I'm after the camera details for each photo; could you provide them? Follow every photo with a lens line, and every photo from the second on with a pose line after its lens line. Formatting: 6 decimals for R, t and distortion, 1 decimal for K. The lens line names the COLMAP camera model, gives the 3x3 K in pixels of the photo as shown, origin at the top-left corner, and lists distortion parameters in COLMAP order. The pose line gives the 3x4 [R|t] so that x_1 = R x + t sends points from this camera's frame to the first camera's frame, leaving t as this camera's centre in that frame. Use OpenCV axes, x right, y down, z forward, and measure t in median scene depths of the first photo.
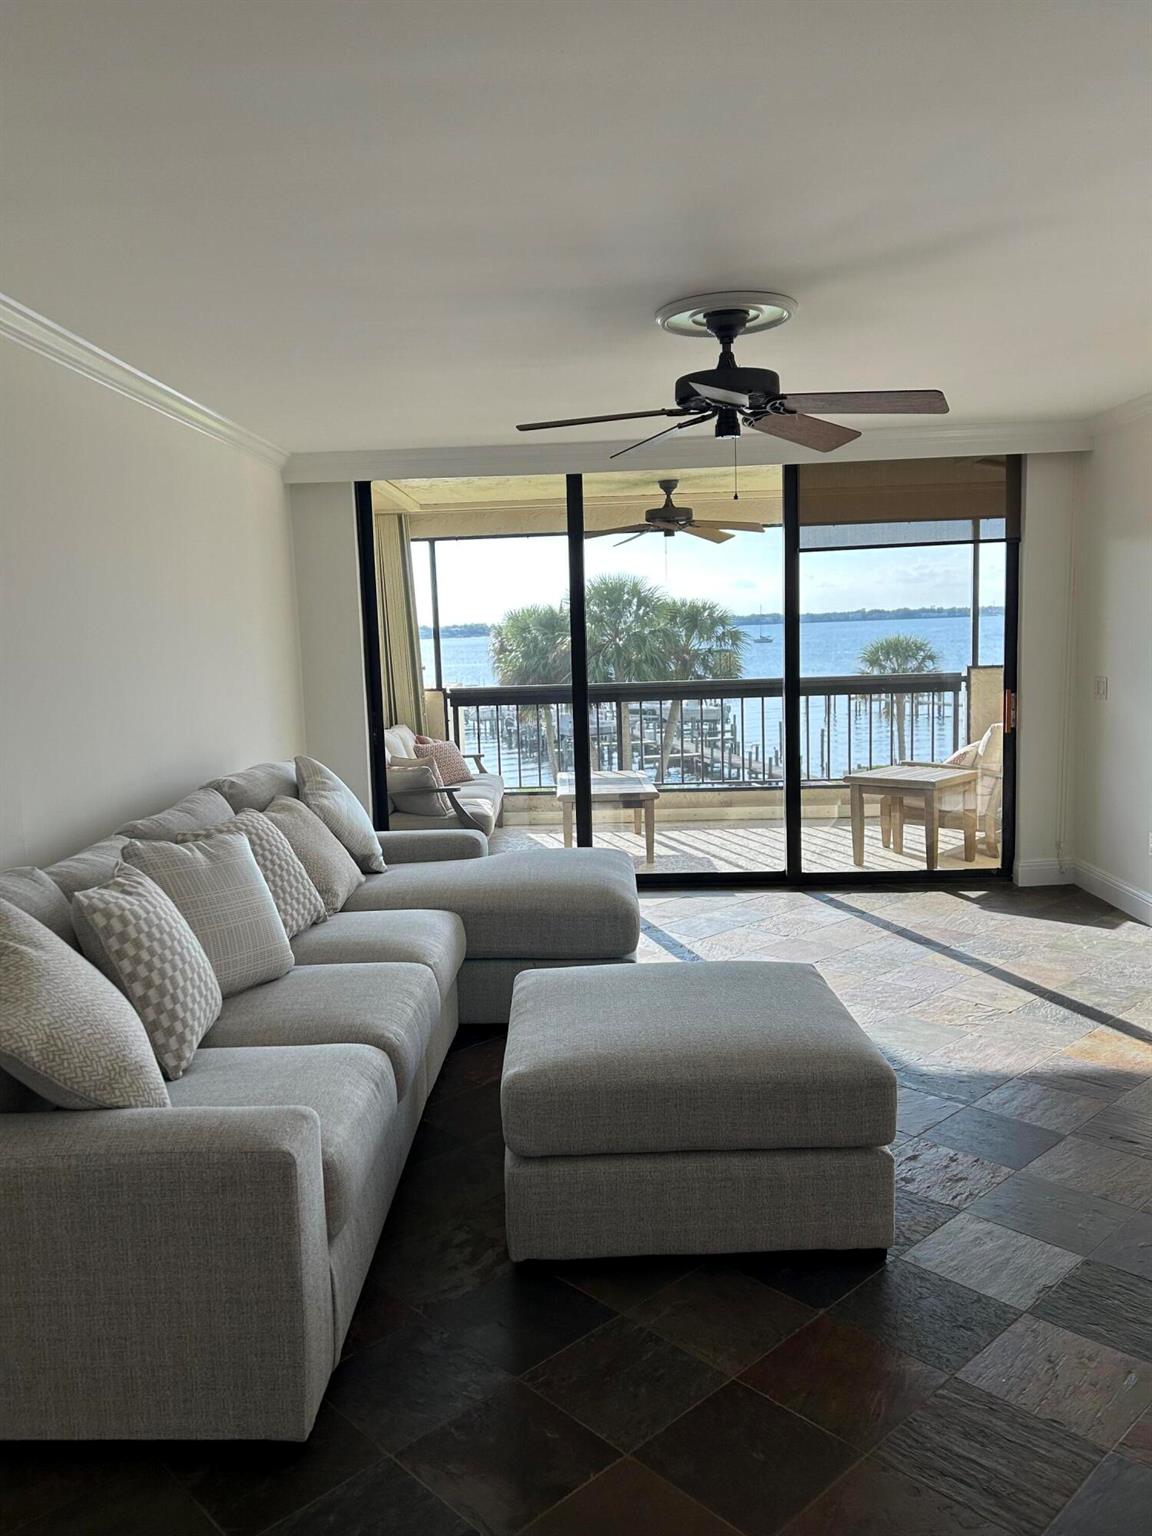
lens RADIAL K [[1163.3, 0, 555.0], [0, 1163.3, 779.5], [0, 0, 1]] dist [0.066408, -0.078307]
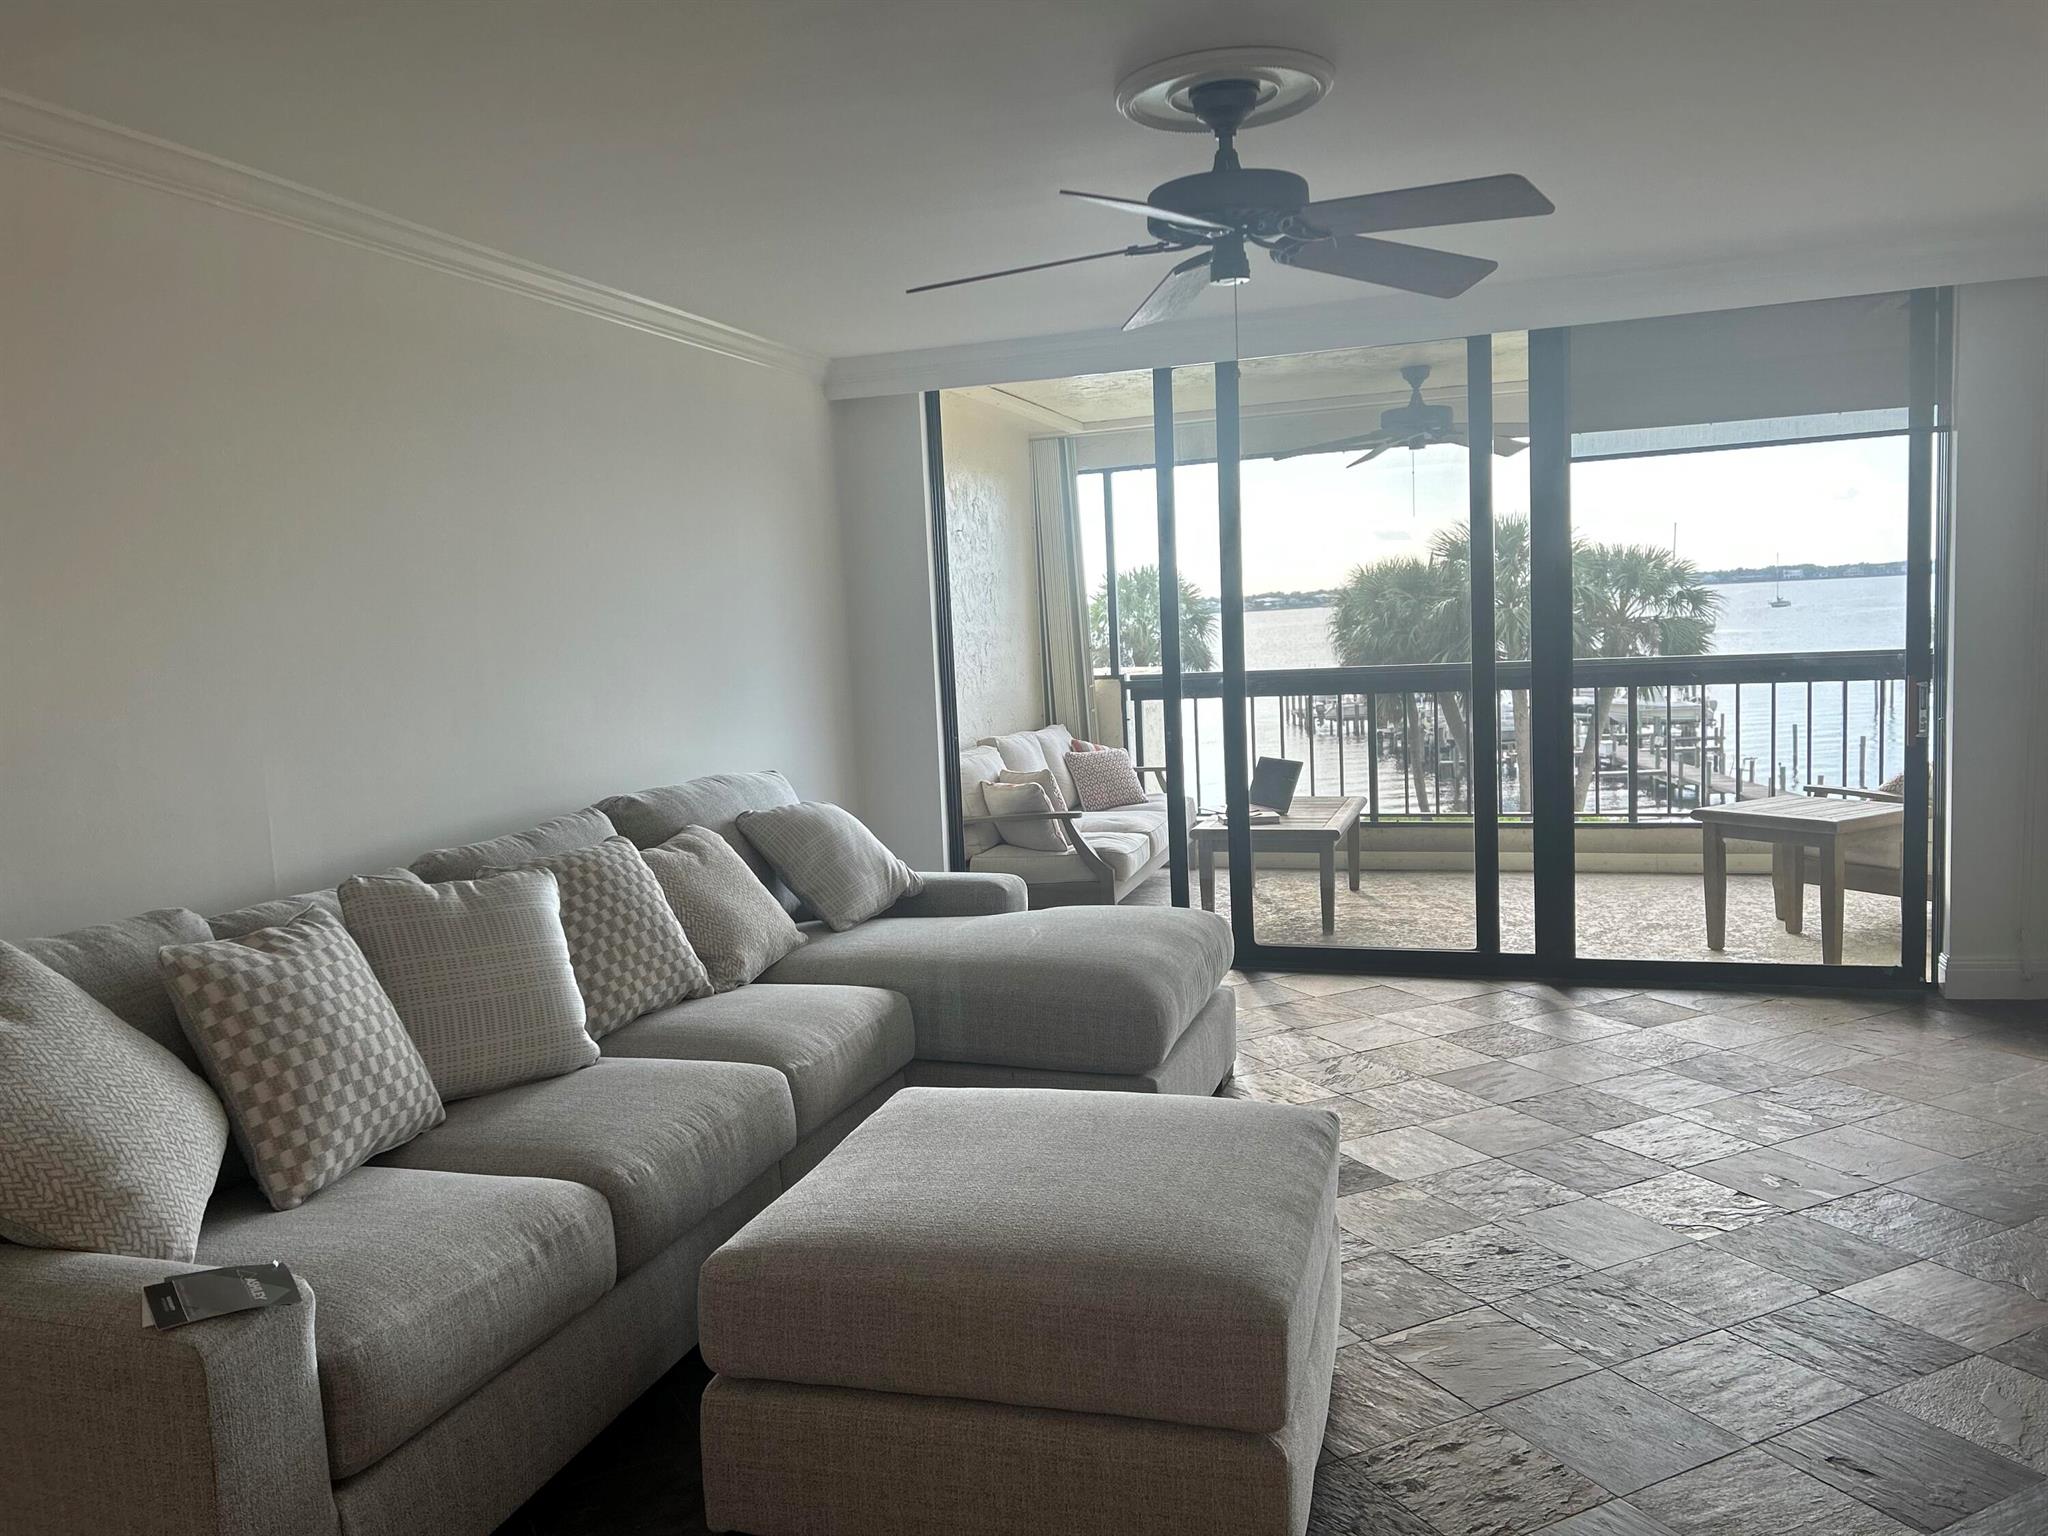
lens RADIAL K [[1551.1, 0, 1000.1], [0, 1551.1, 783.9], [0, 0, 1]] dist [0.066408, -0.078307]
pose [[0.958546, 0.017986, -0.284371, 0.126343], [-0.020586, 0.999769, -0.006156, -0.003718], [0.284194, 0.011755, 0.958695, 0.065112]]
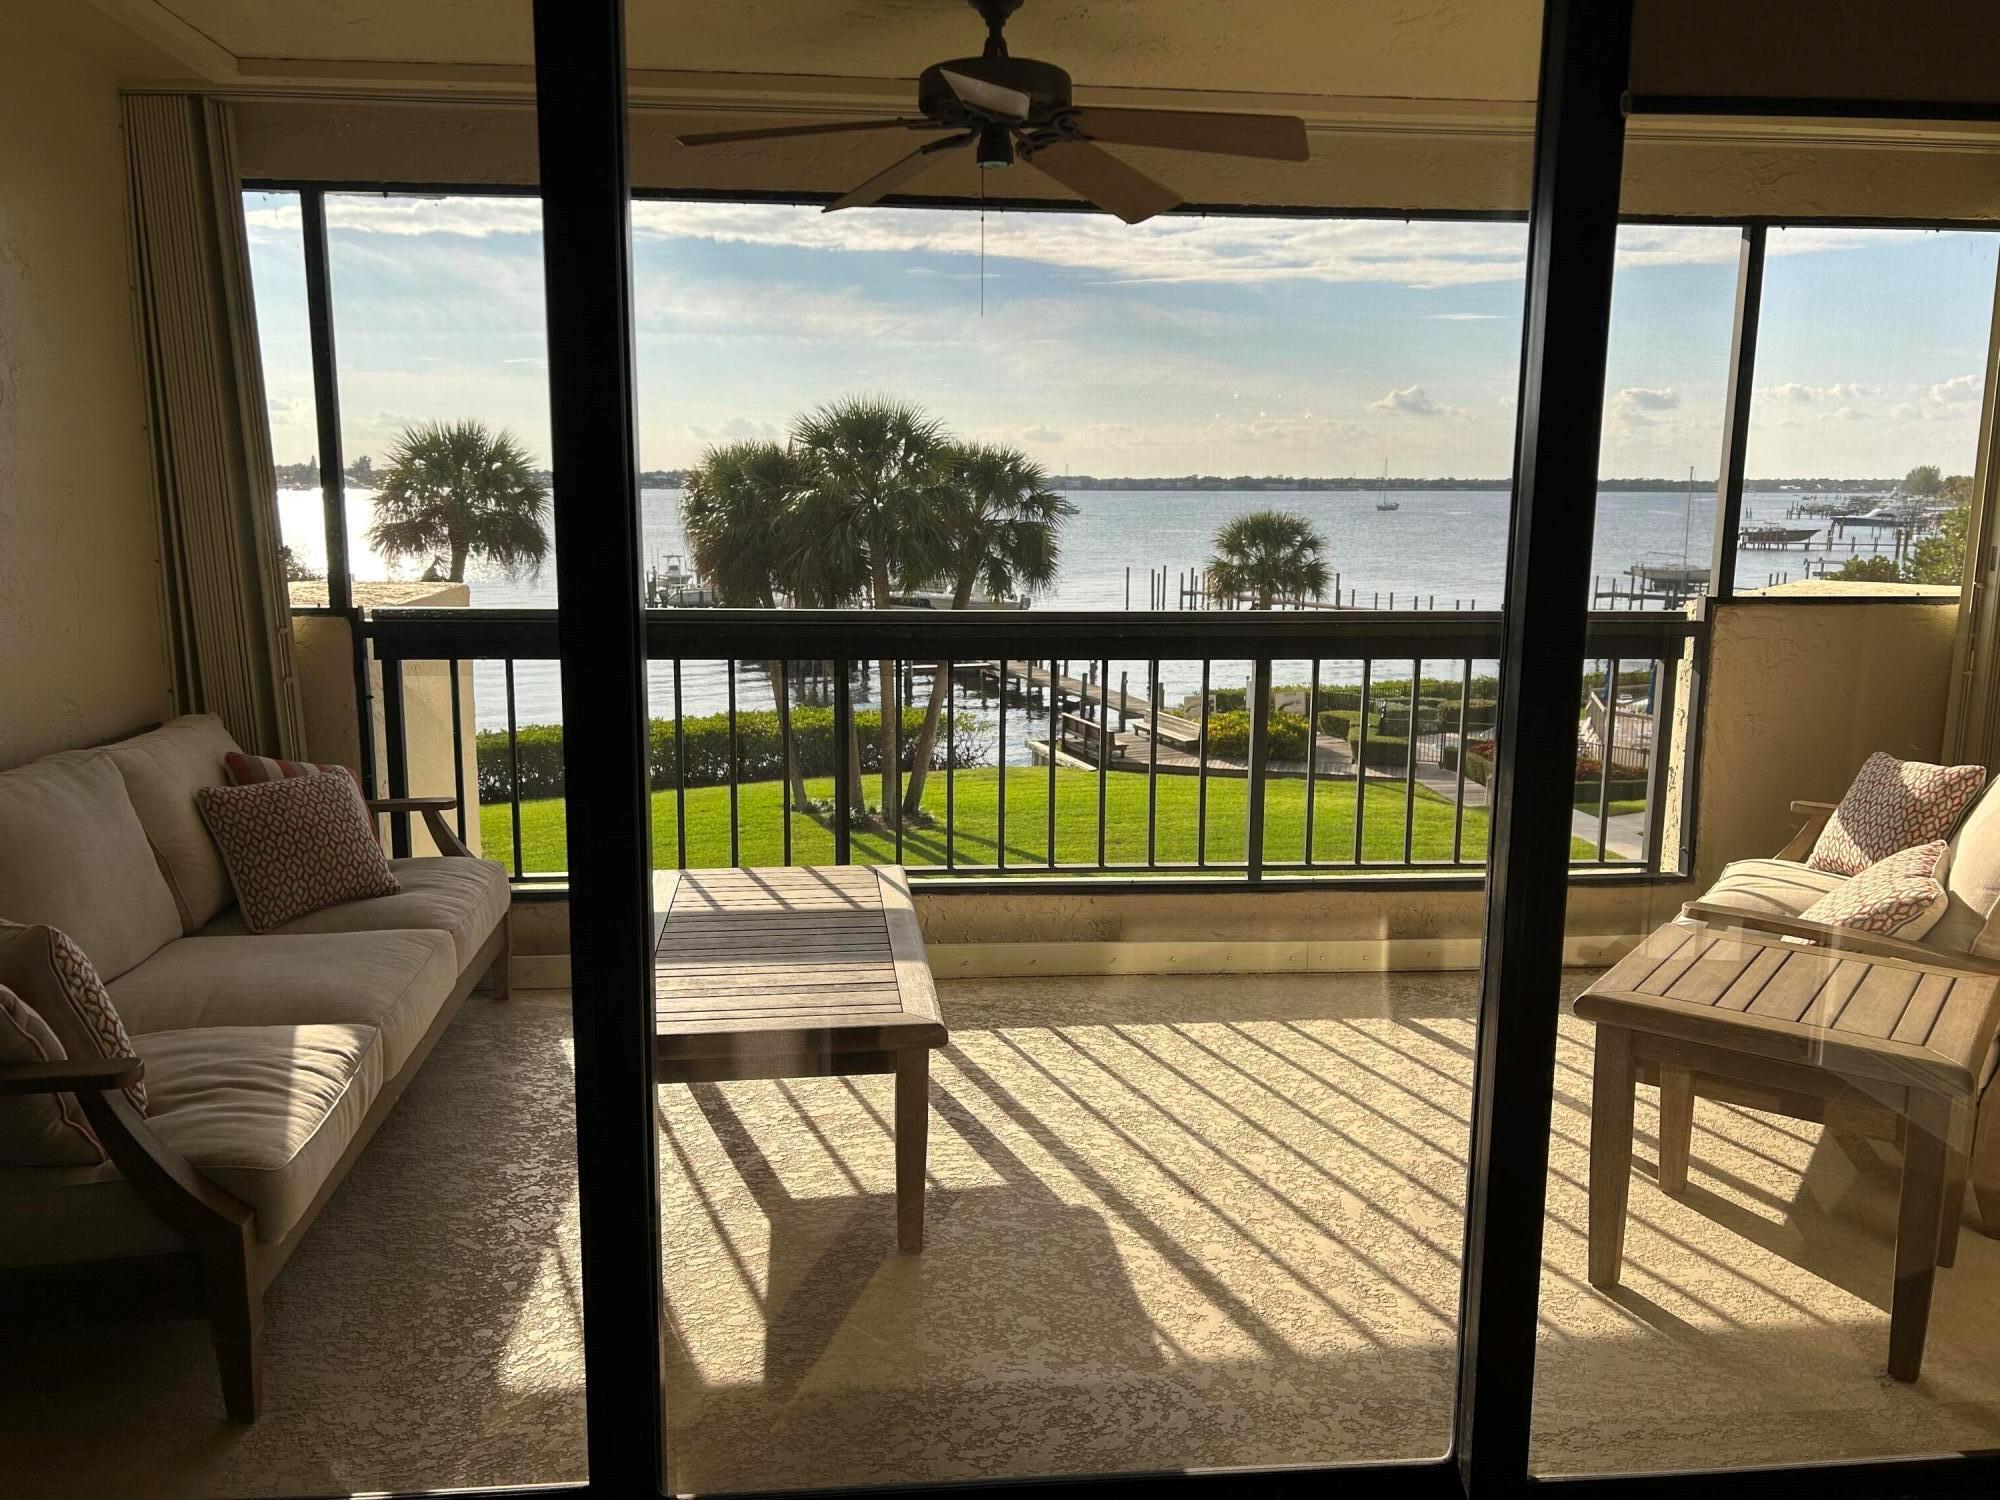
lens RADIAL K [[1514.8, 0, 1006.5], [0, 1514.8, 745.0], [0, 0, 1]] dist [0.066408, -0.078307]
pose [[0.990127, 0.018587, 0.138939, 0.047311], [-0.024018, 0.999007, 0.037517, -0.069229], [-0.138104, -0.040484, 0.989590, 0.587747]]
